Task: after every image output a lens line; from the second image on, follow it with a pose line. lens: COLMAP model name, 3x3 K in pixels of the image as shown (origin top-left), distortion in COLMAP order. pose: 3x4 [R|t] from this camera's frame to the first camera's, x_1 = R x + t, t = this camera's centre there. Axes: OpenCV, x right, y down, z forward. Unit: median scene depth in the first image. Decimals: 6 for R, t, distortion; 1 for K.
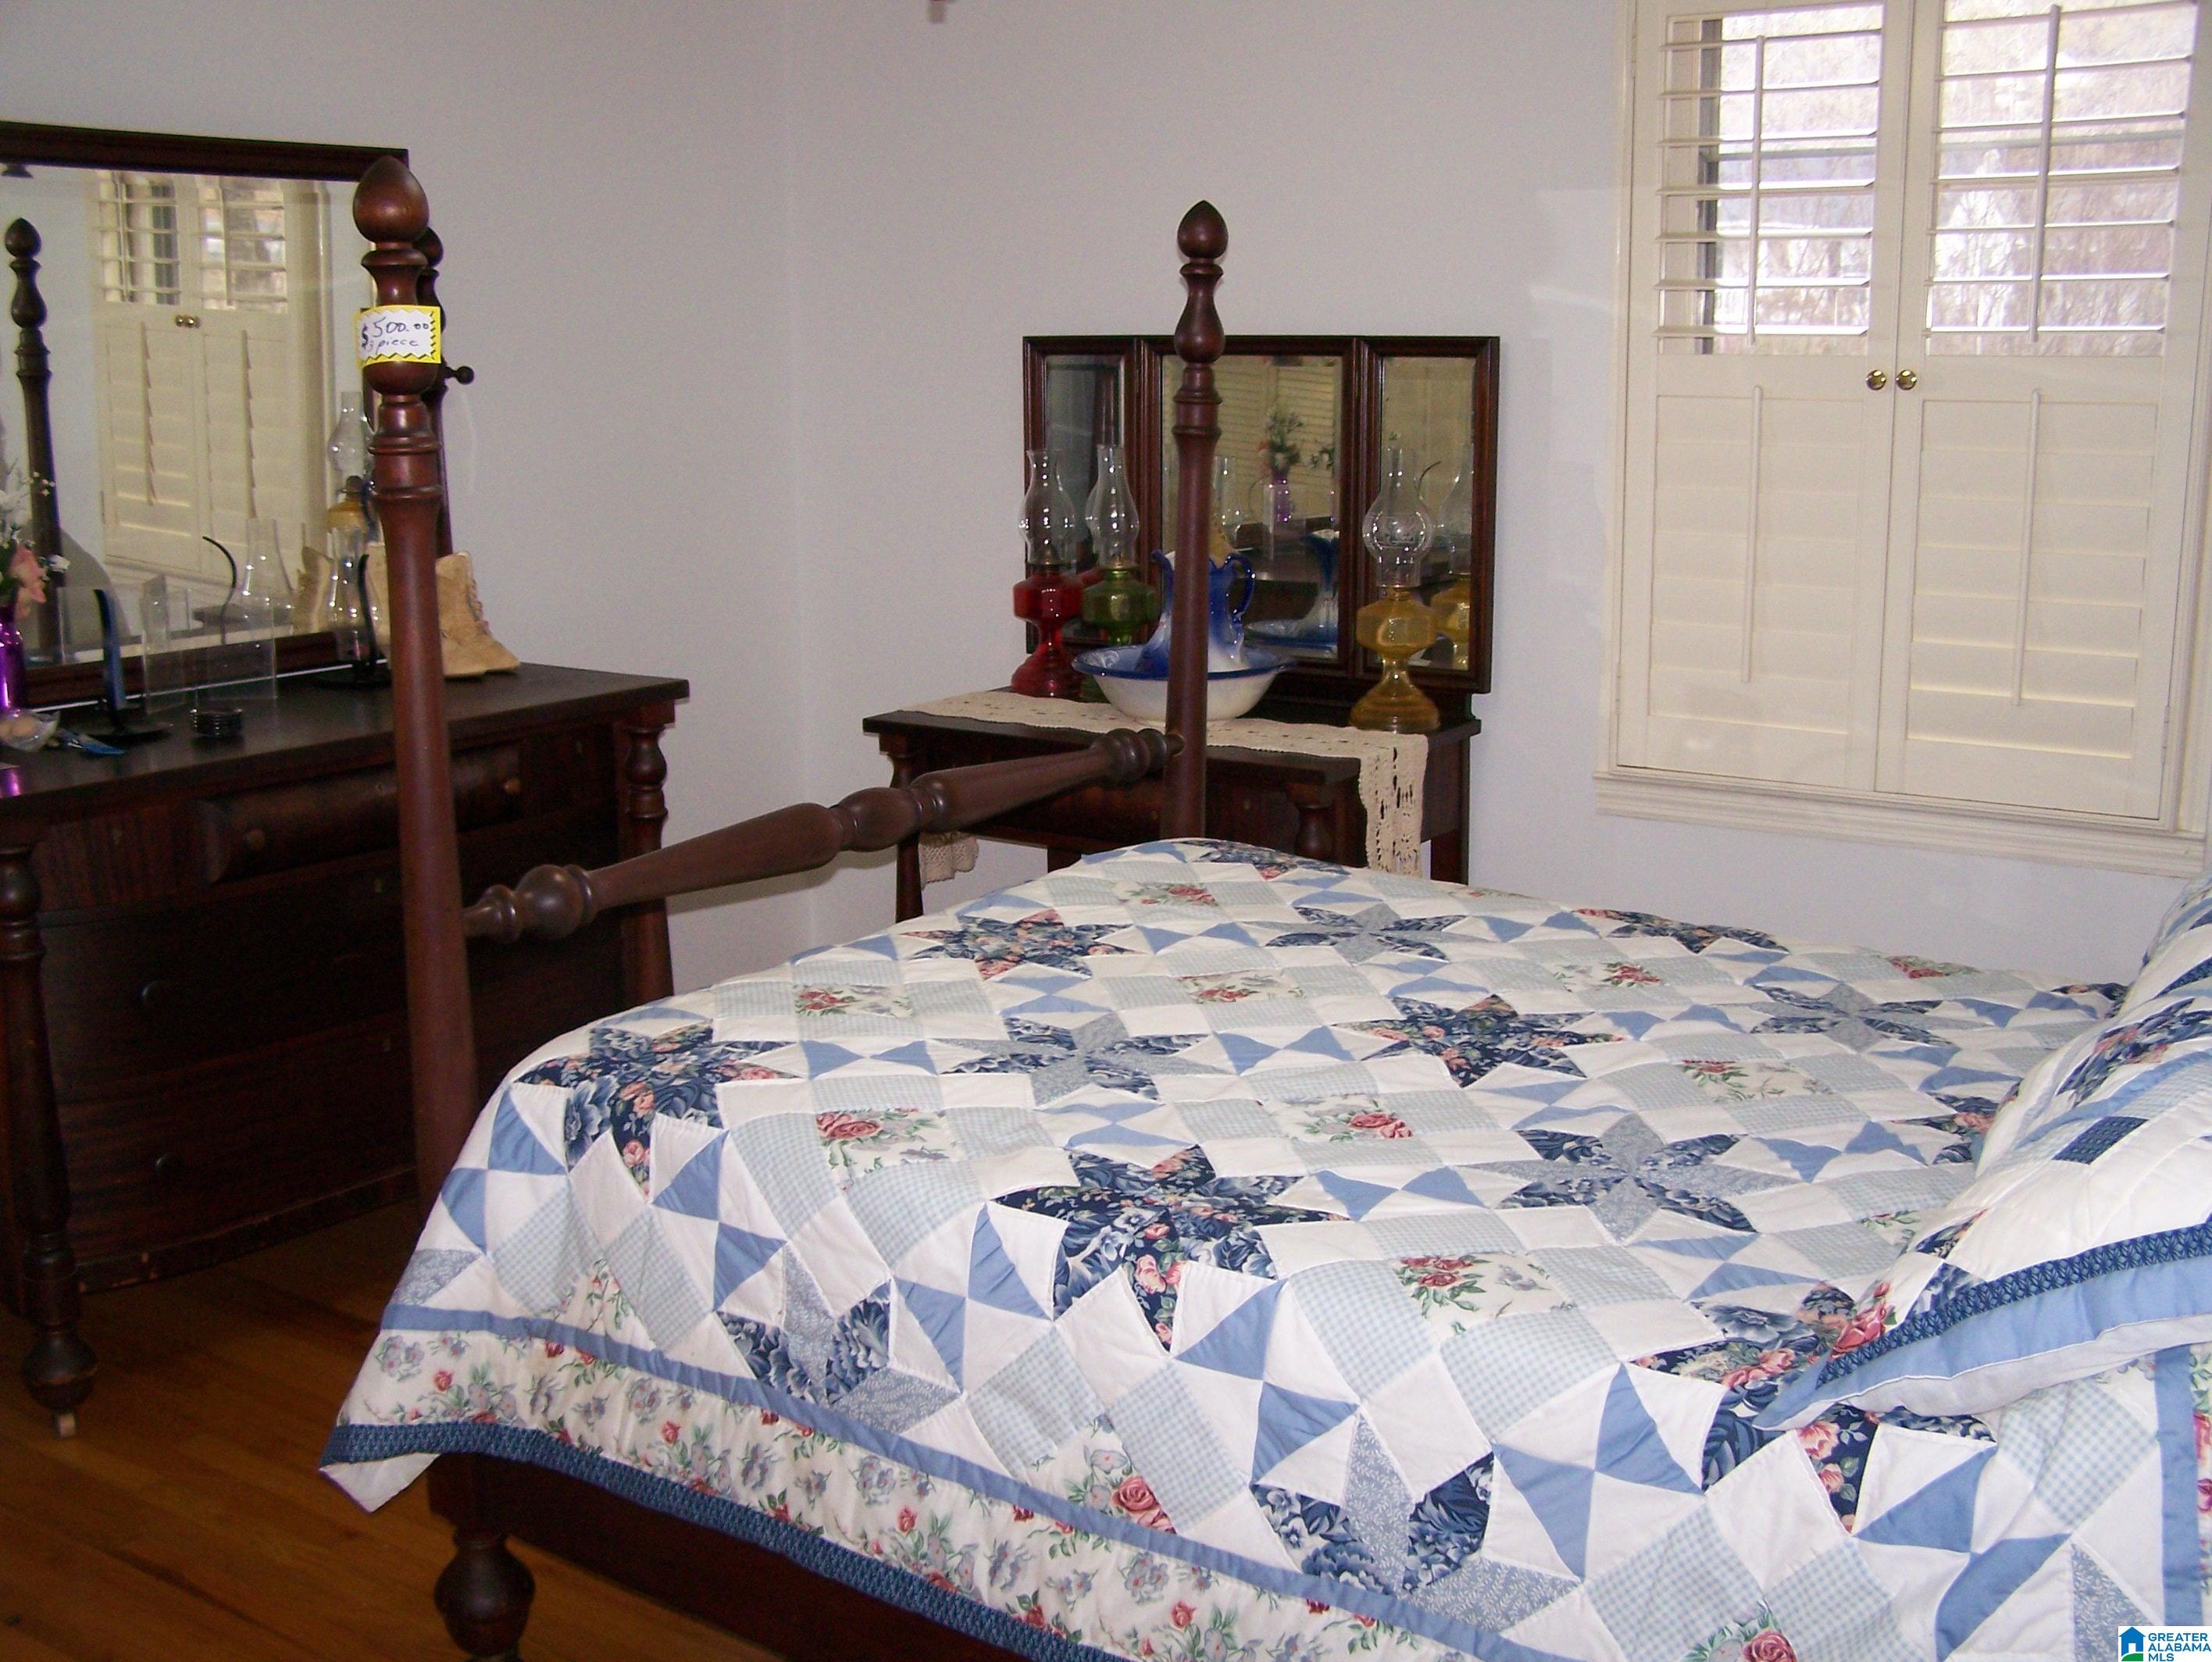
lens RADIAL K [[2483.2, 0, 1084.2], [0, 2483.2, 914.8], [0, 0, 1]] dist [-0.198022, 0.344731]
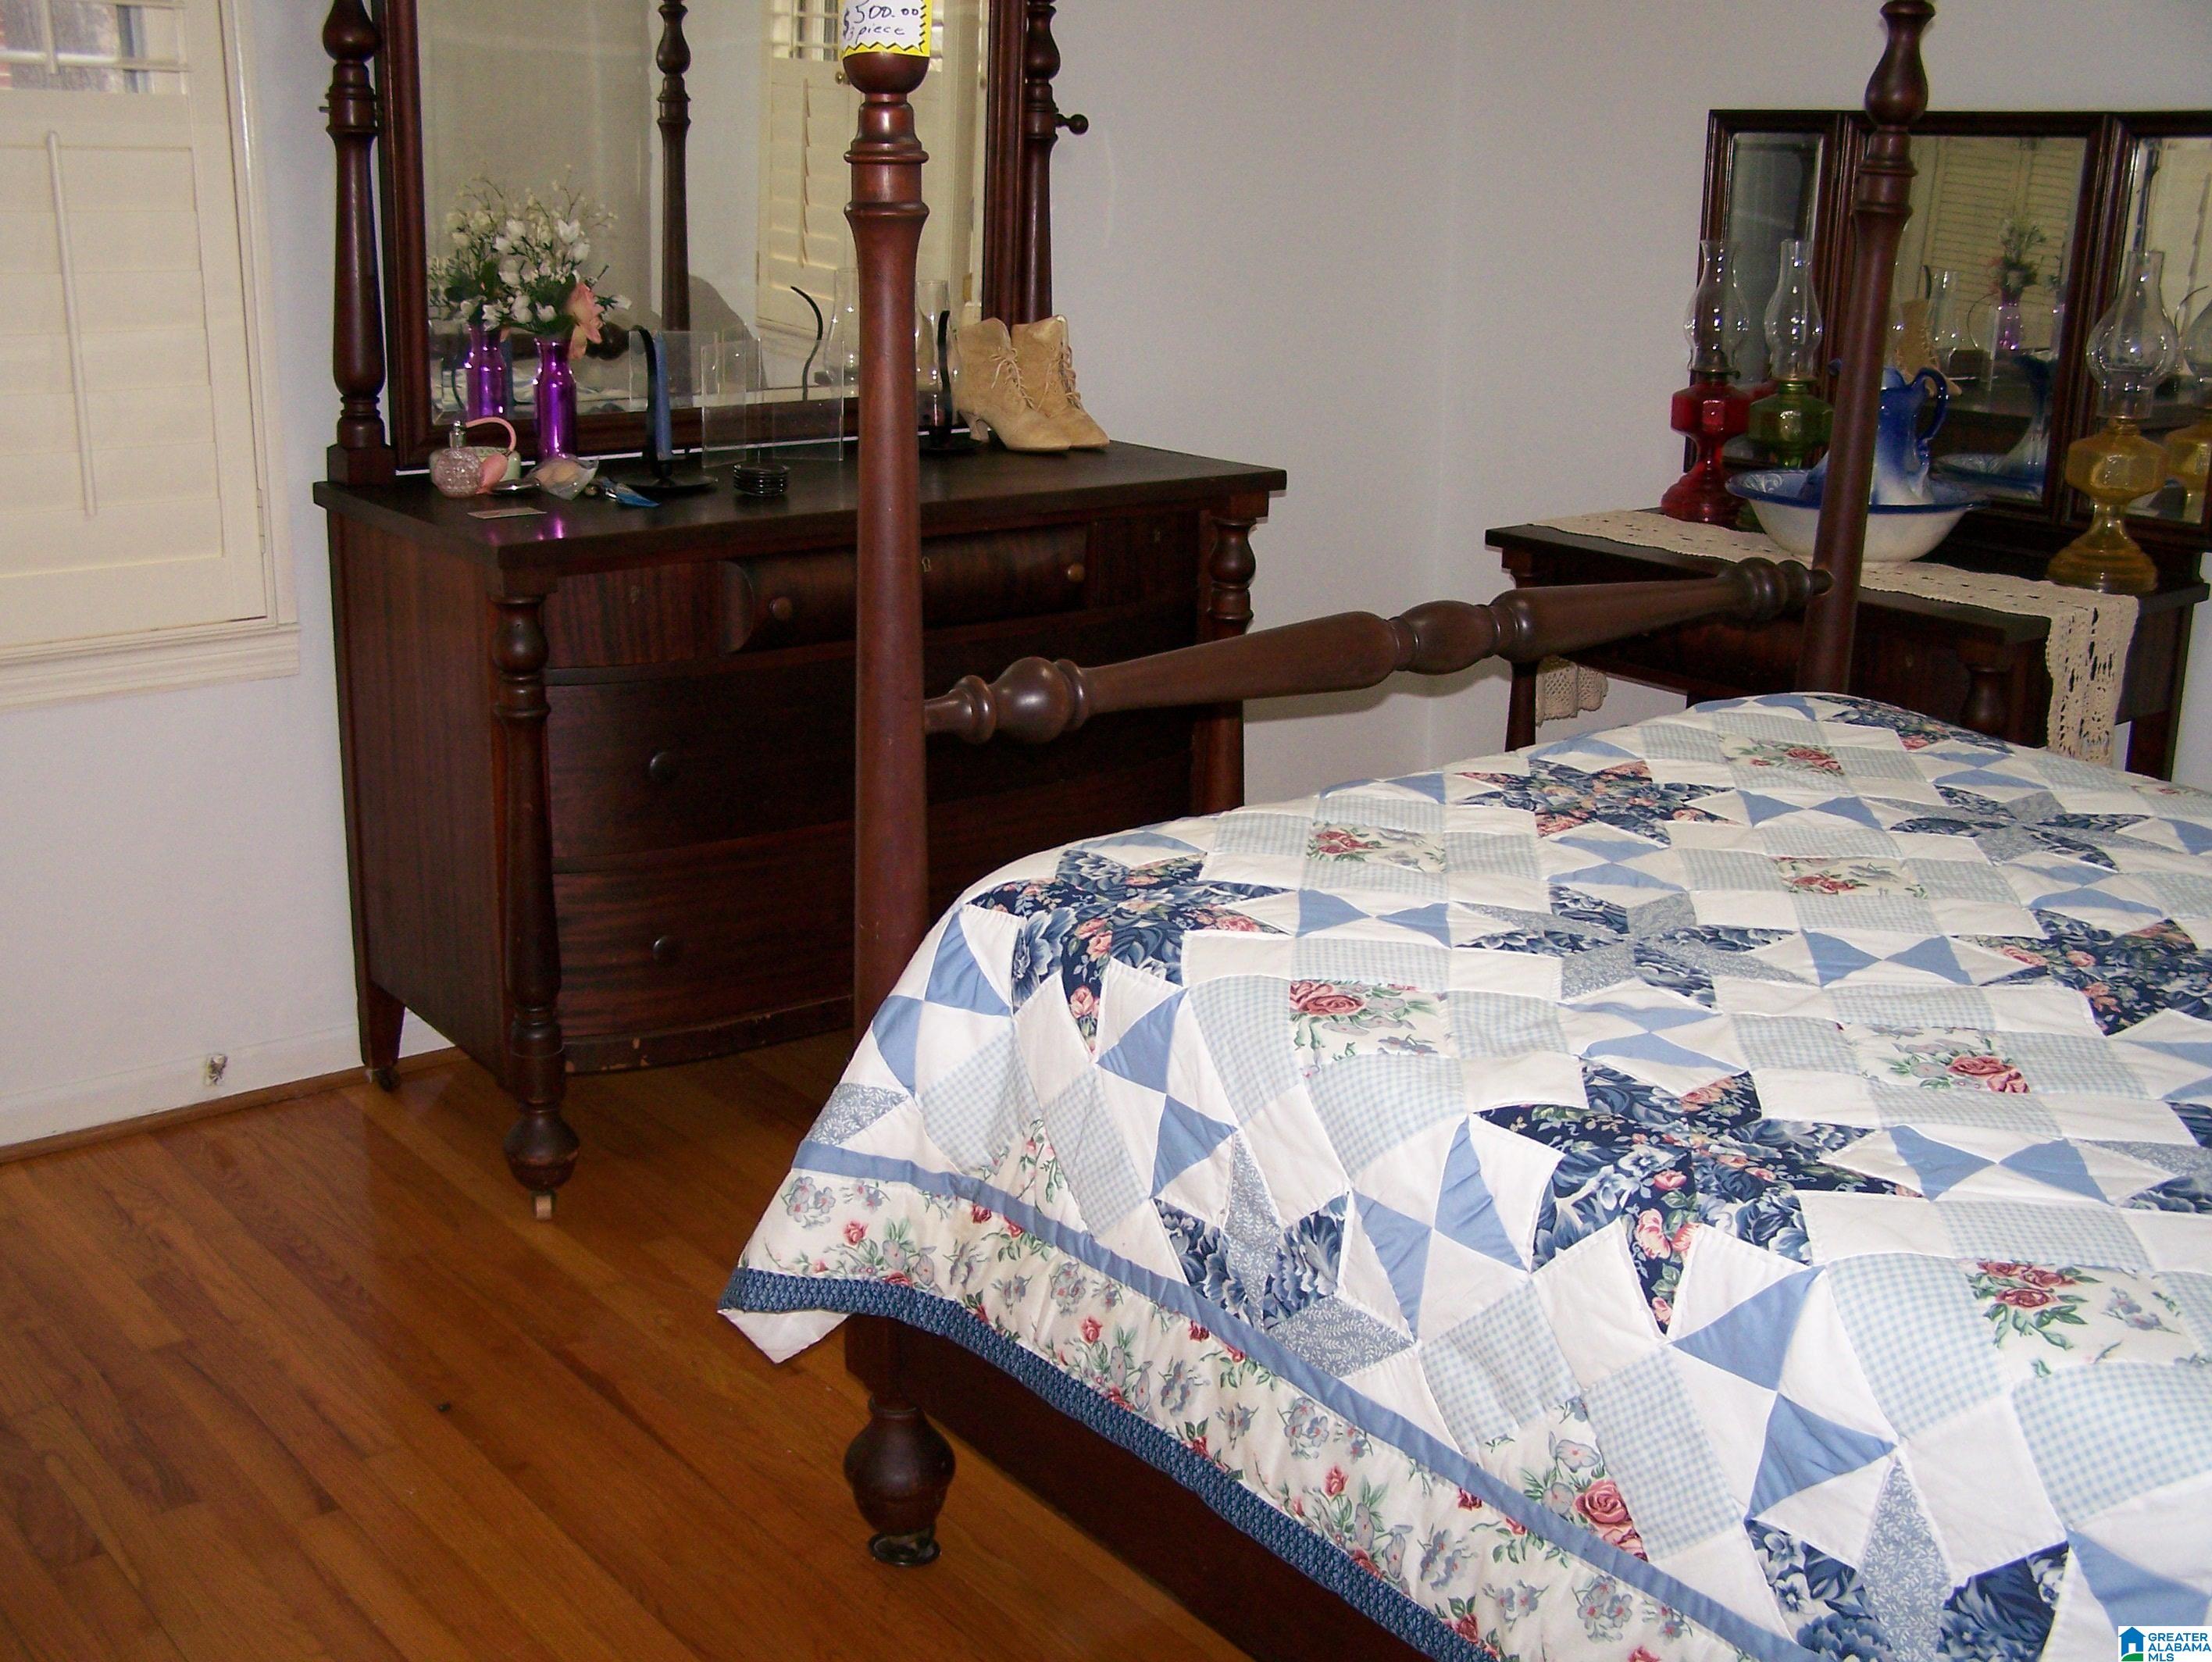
lens RADIAL K [[2494.8, 0, 1098.4], [0, 2494.8, 912.9], [0, 0, 1]] dist [-0.195452, 0.342390]
pose [[0.959787, 0.104983, -0.260360, 0.043016], [-0.086444, 0.992902, 0.081694, -0.004642], [0.267088, -0.055903, 0.962049, 0.170002]]
